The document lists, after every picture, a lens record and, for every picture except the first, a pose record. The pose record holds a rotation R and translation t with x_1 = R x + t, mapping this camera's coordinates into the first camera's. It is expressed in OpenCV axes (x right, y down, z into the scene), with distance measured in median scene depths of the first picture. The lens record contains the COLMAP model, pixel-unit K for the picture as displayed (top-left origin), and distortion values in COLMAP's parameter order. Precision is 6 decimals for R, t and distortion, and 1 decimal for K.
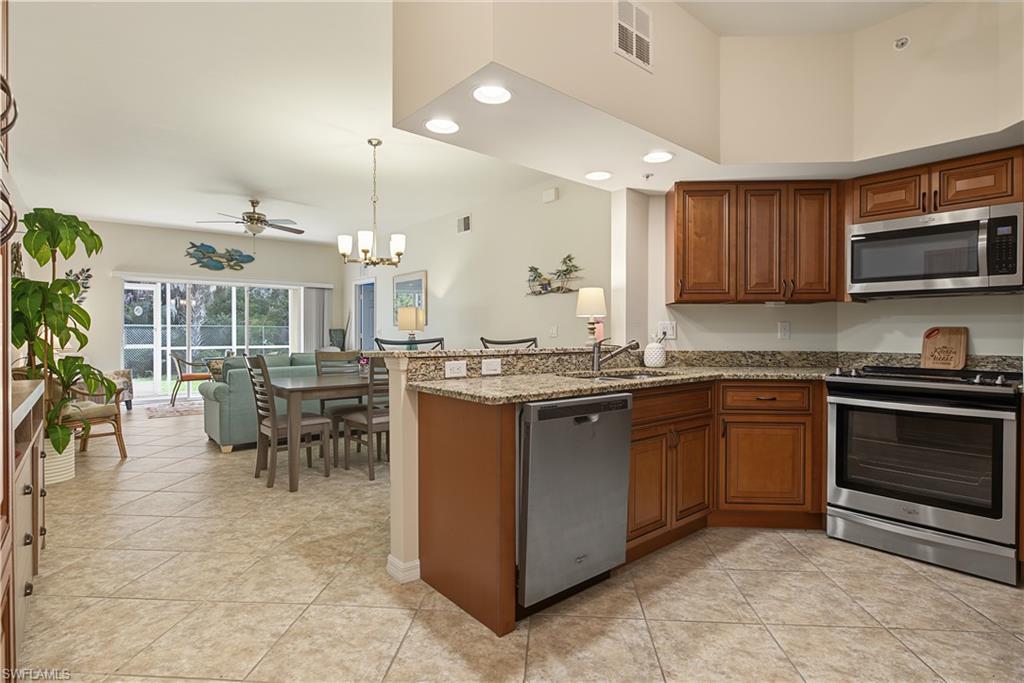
lens RADIAL K [[504.7, 0, 518.8], [0, 504.7, 335.7], [0, 0, 1]] dist [-0.002036, -0.000800]
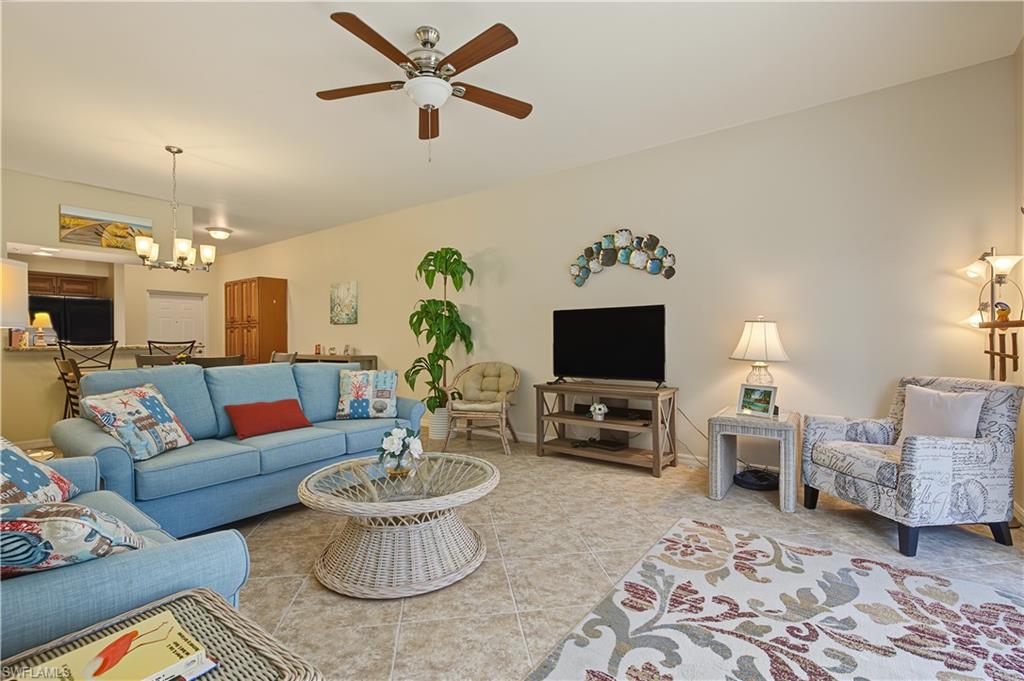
lens RADIAL K [[465.0, 0, 519.3], [0, 465.0, 342.5], [0, 0, 1]] dist [-0.001877, 0.000419]
pose [[-0.972313, 0.007258, -0.233570, -1.038872], [0.004594, 0.999918, 0.011946, -0.002080], [0.233638, 0.010543, -0.972267, 2.904901]]
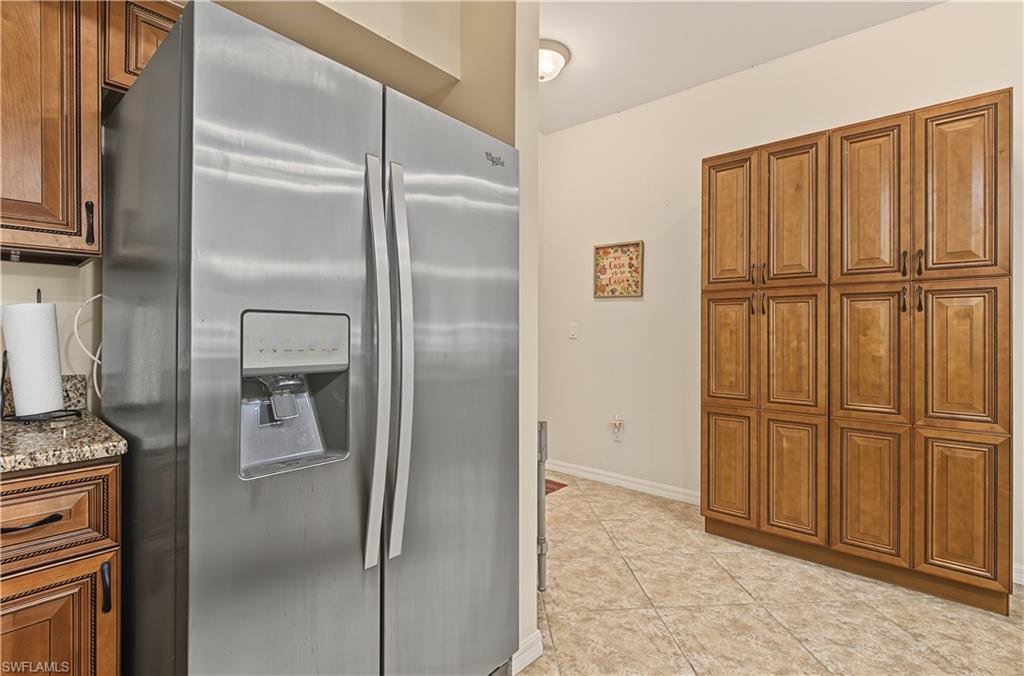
lens RADIAL K [[468.1, 0, 512.4], [0, 468.1, 330.4], [0, 0, 1]] dist [-0.002231, -0.000756]
pose [[-0.990343, -0.006812, -0.138468, 0.399550], [-0.007692, 0.999953, 0.005827, -0.008483], [0.138422, 0.006836, -0.990350, 0.785778]]
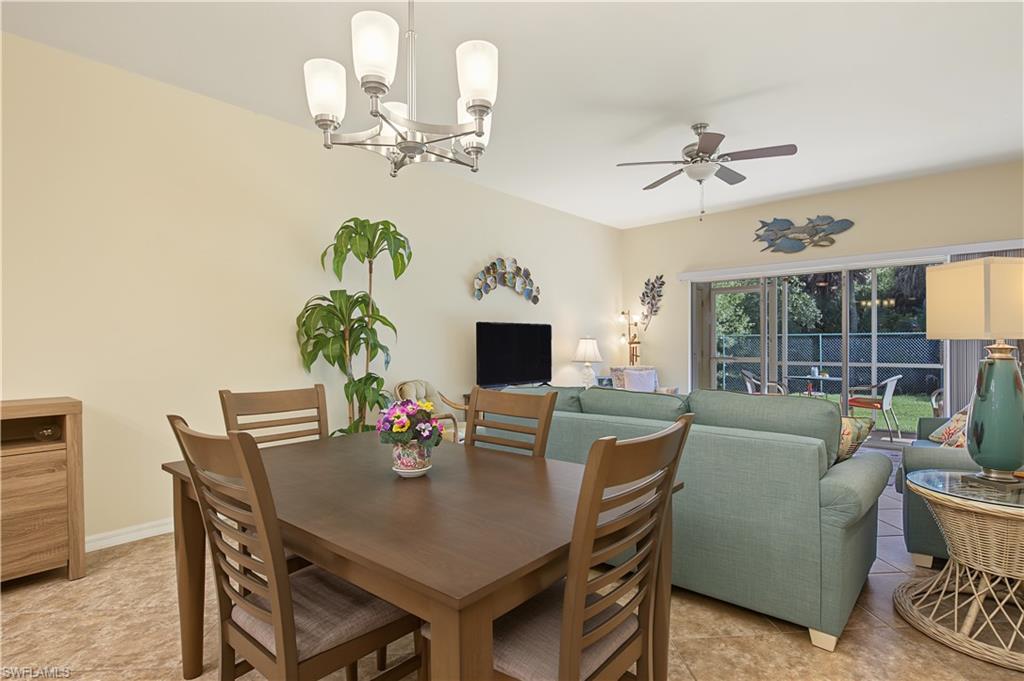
lens RADIAL K [[515.0, 0, 523.1], [0, 515.0, 347.4], [0, 0, 1]] dist [-0.000511, 0.000261]
pose [[0.156158, 0.004609, -0.987721, 0.101306], [0.001959, 0.999986, 0.004976, -0.013453], [0.987730, -0.002712, 0.156147, 1.426976]]
